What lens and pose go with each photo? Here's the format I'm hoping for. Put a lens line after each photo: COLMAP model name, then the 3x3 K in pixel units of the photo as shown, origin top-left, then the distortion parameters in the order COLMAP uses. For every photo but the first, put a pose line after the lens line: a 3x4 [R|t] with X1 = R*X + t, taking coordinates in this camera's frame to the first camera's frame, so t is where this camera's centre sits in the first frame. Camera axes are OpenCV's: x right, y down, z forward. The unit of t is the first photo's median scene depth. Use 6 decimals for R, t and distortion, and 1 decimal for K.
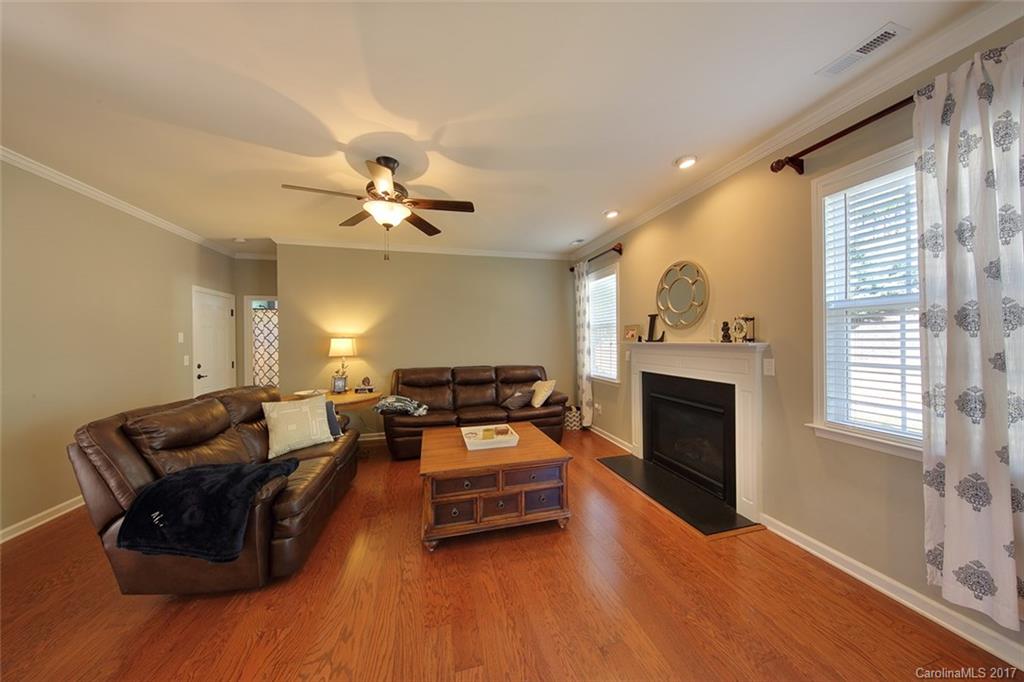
lens RADIAL K [[316.1, 0, 507.8], [0, 316.1, 344.6], [0, 0, 1]] dist [-0.003644, -0.001493]
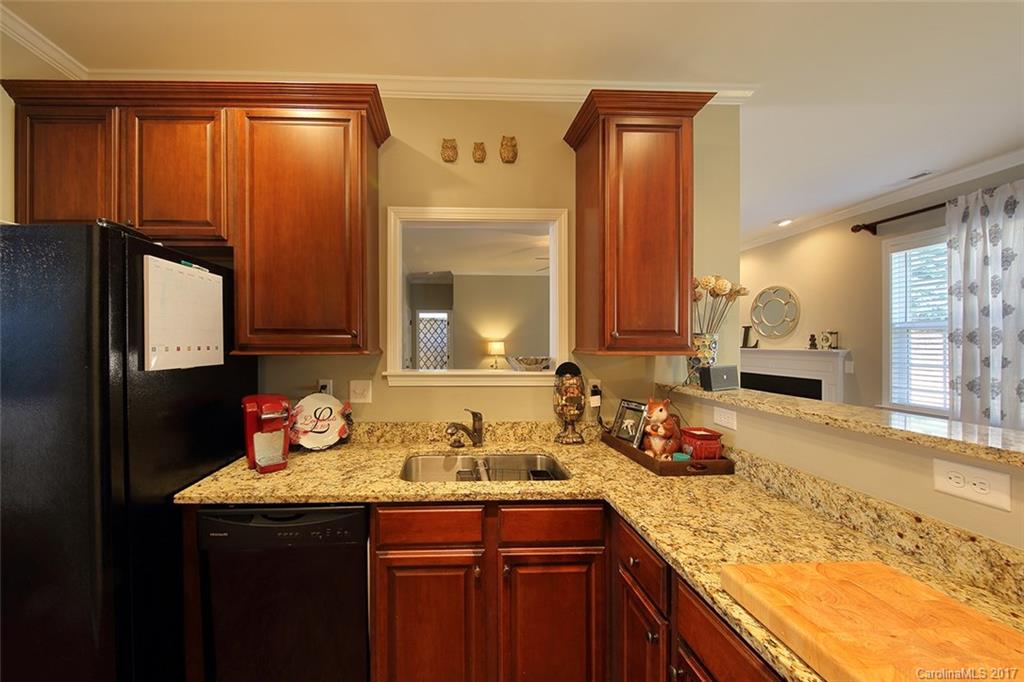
lens RADIAL K [[353.4, 0, 452.0], [0, 353.4, 346.2], [0, 0, 1]] dist [-0.000296, -0.000072]
pose [[0.975729, 0.015016, -0.218465, -0.643966], [-0.016053, 0.999867, -0.002971, 0.012335], [0.218392, 0.006406, 0.975840, -1.069613]]
